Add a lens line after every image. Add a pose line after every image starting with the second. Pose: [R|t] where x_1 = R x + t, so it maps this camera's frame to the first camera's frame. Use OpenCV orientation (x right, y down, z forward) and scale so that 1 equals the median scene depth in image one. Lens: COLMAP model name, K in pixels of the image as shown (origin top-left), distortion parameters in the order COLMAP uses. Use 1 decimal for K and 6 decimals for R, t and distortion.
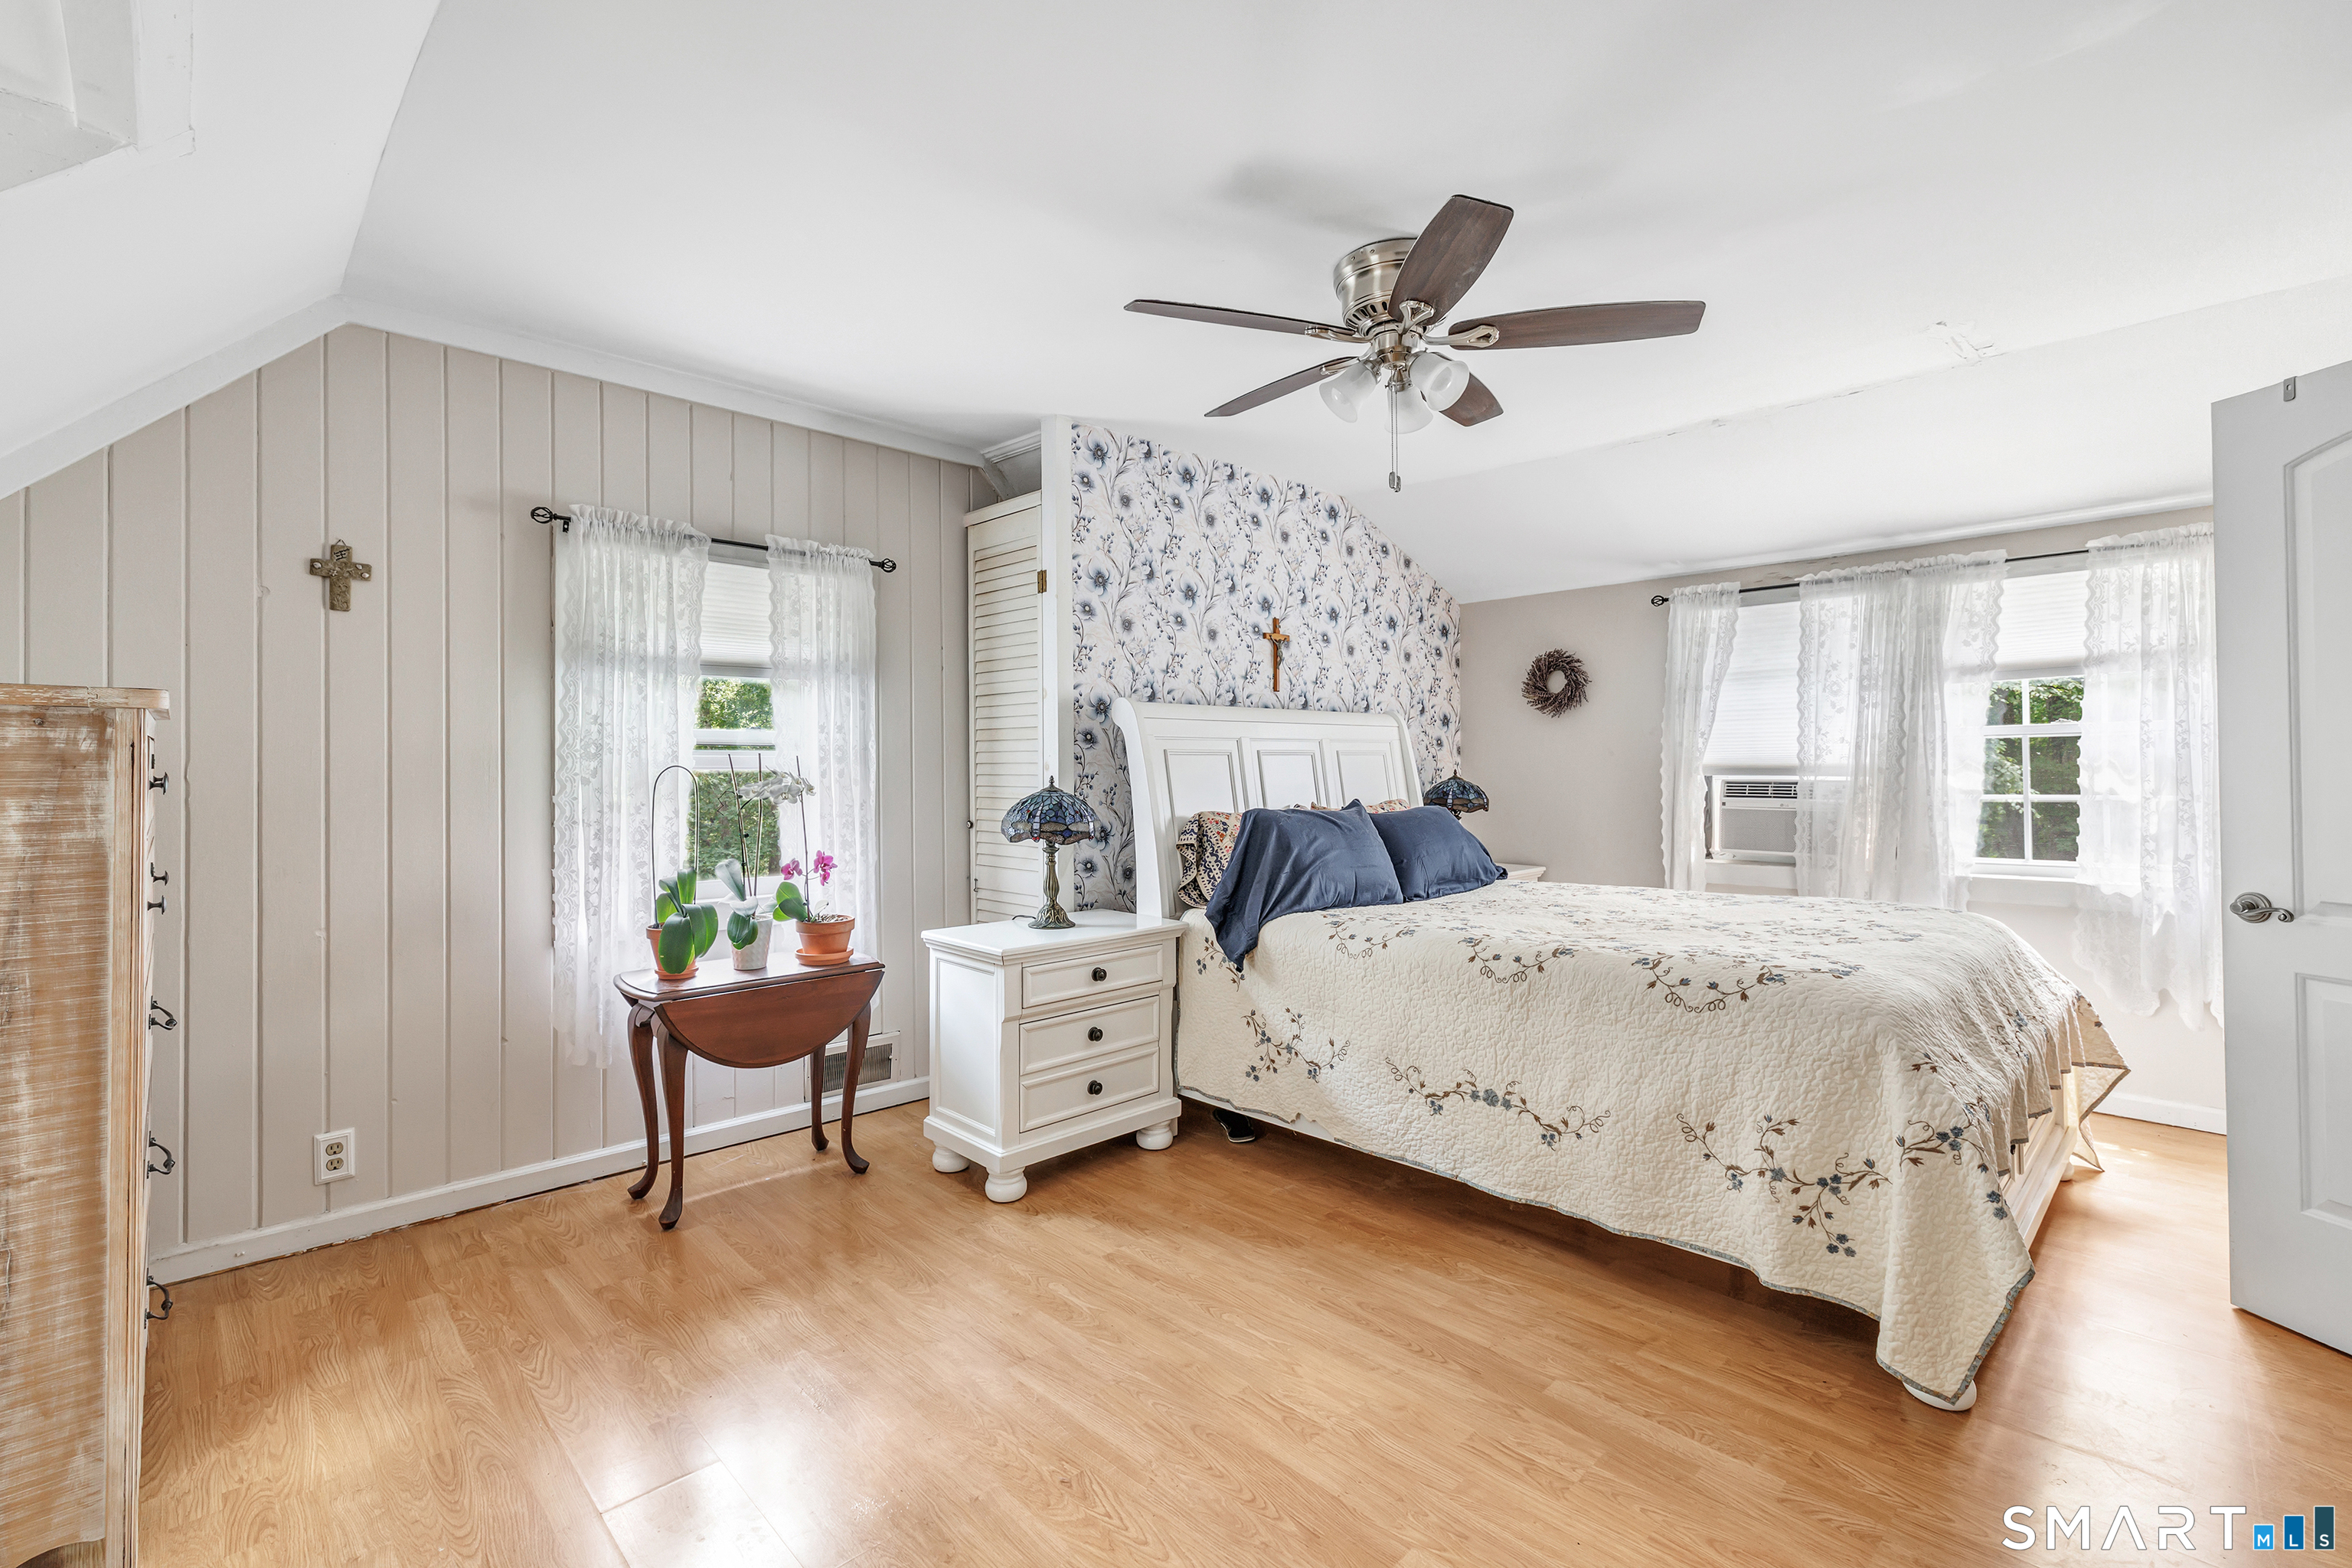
lens RADIAL K [[1051.6, 0, 1158.1], [0, 1051.6, 768.8], [0, 0, 1]] dist [0.007651, 0.000796]
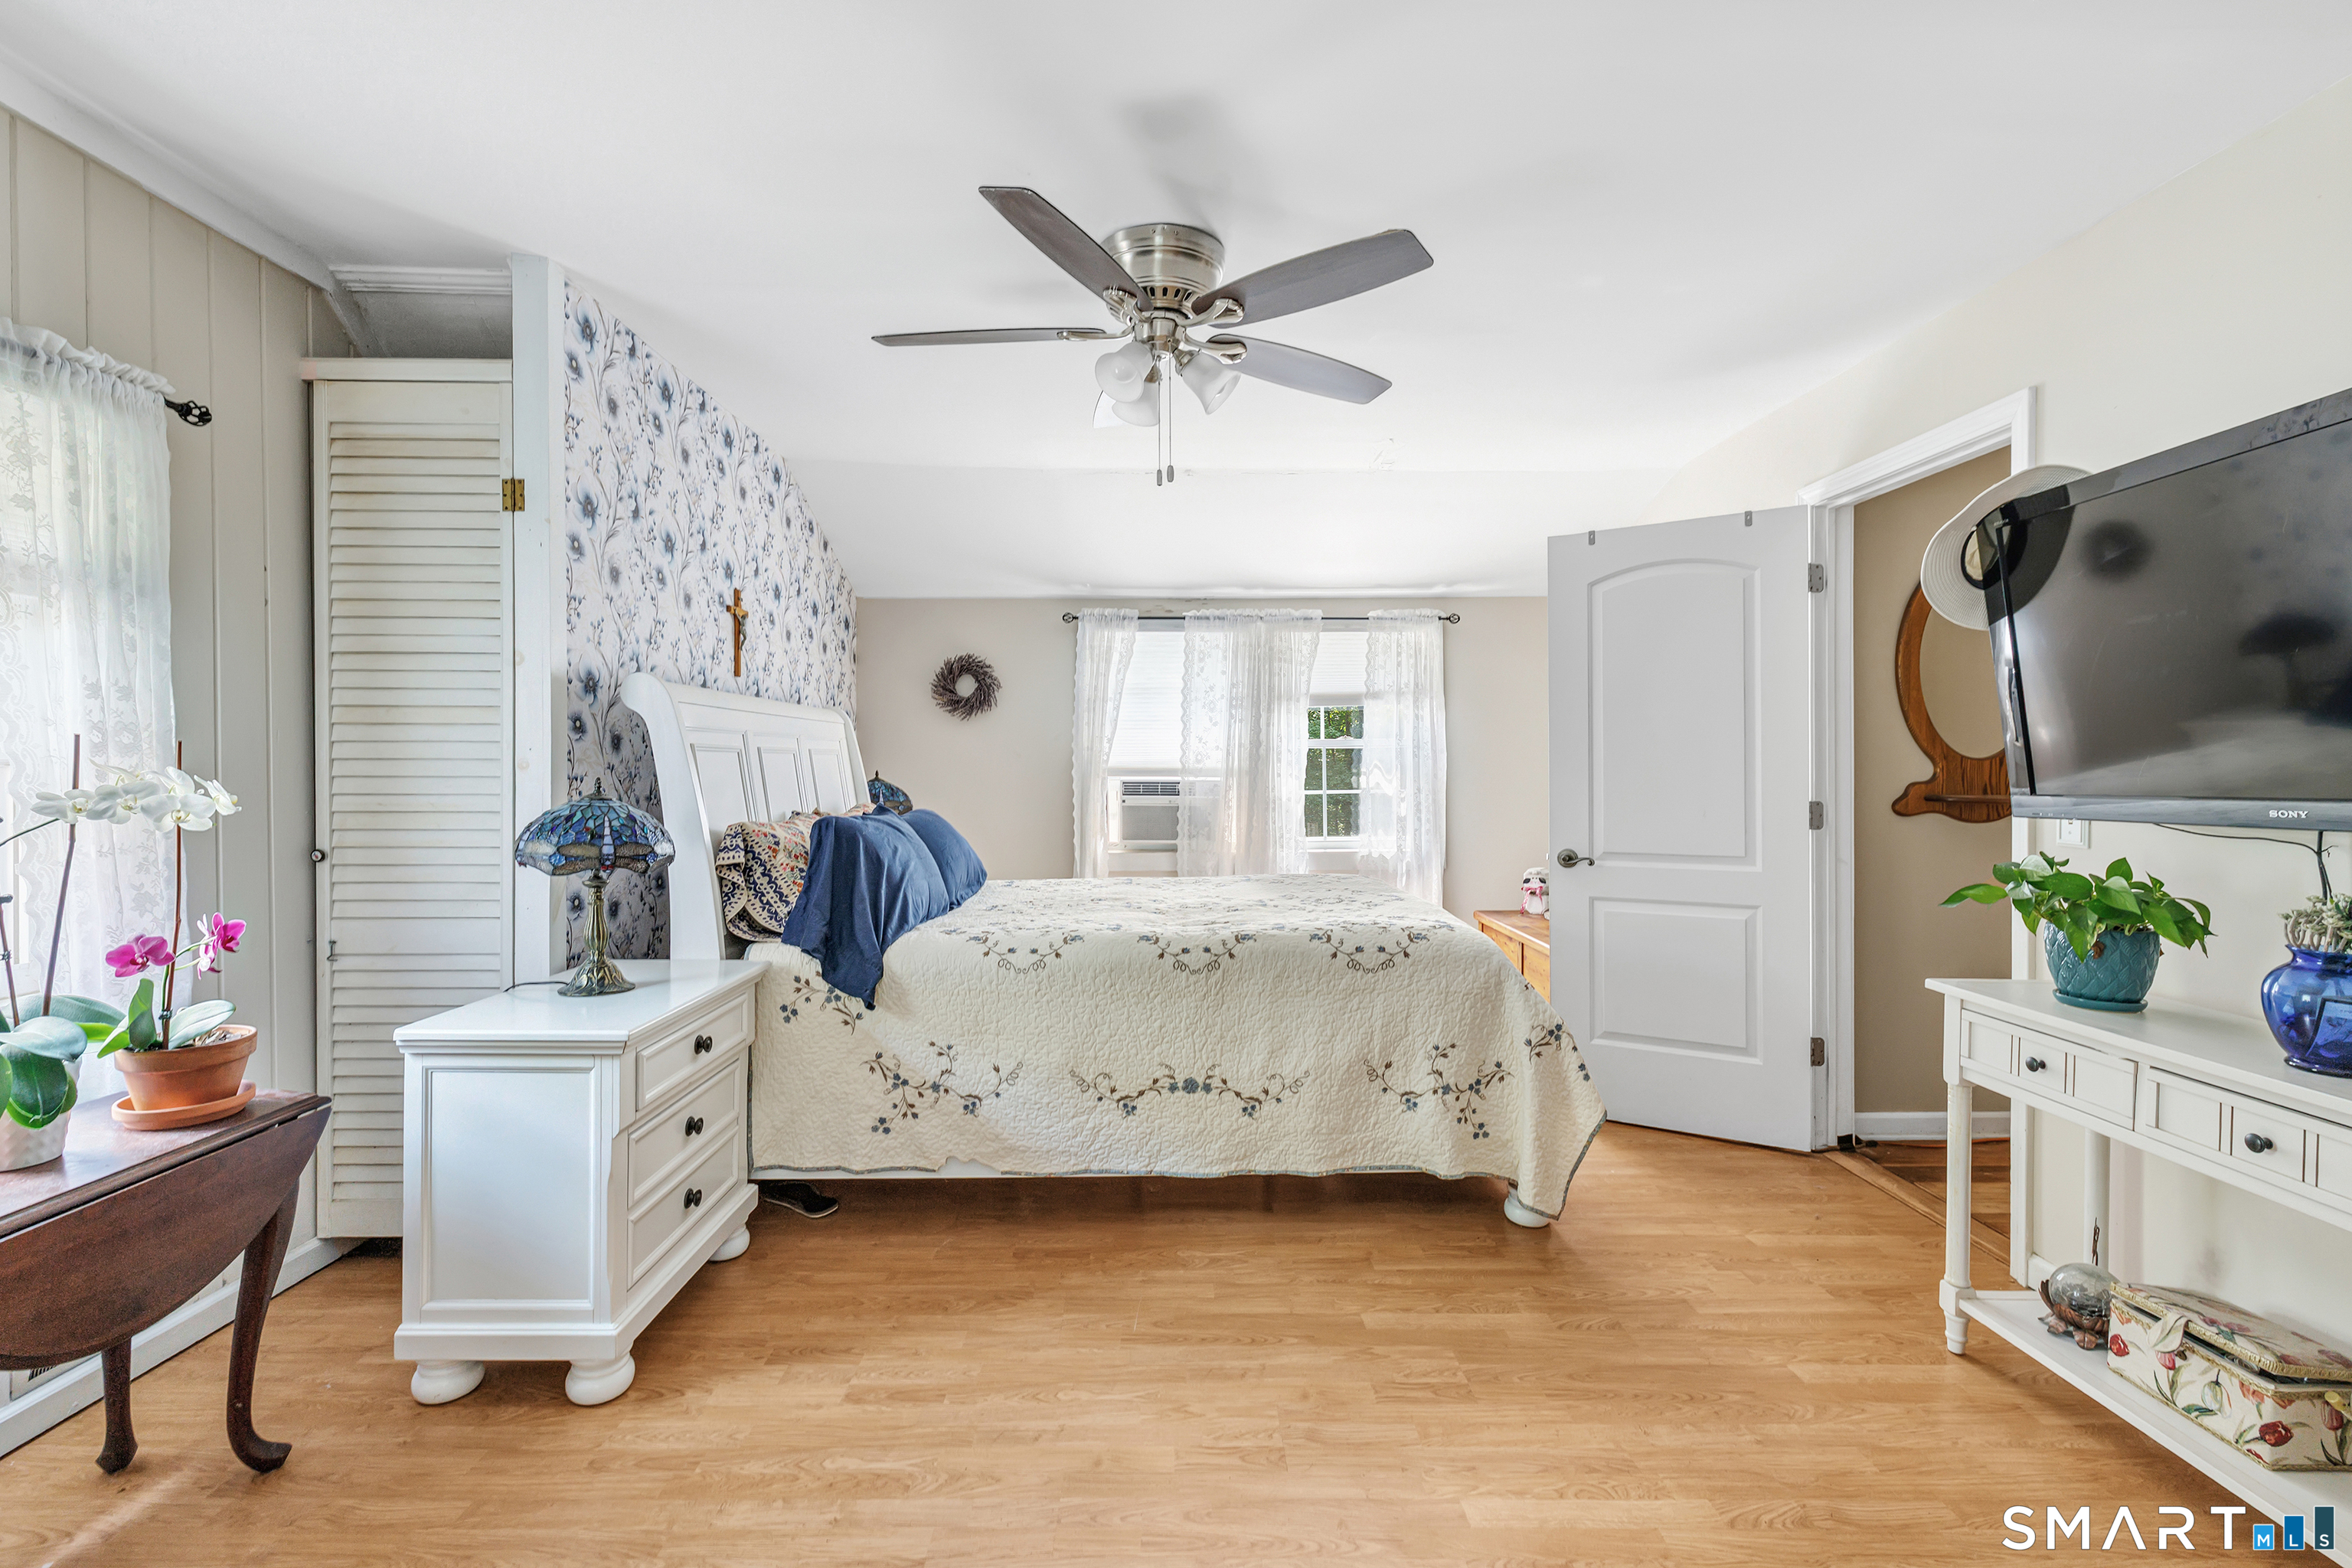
lens RADIAL K [[1051.6, 0, 1163.6], [0, 1051.6, 781.4], [0, 0, 1]] dist [0.007651, 0.000796]
pose [[0.683510, -0.004531, 0.729927, -0.355884], [-0.003007, 0.999955, 0.009024, 0.001553], [-0.729935, -0.008363, 0.683465, 0.239547]]
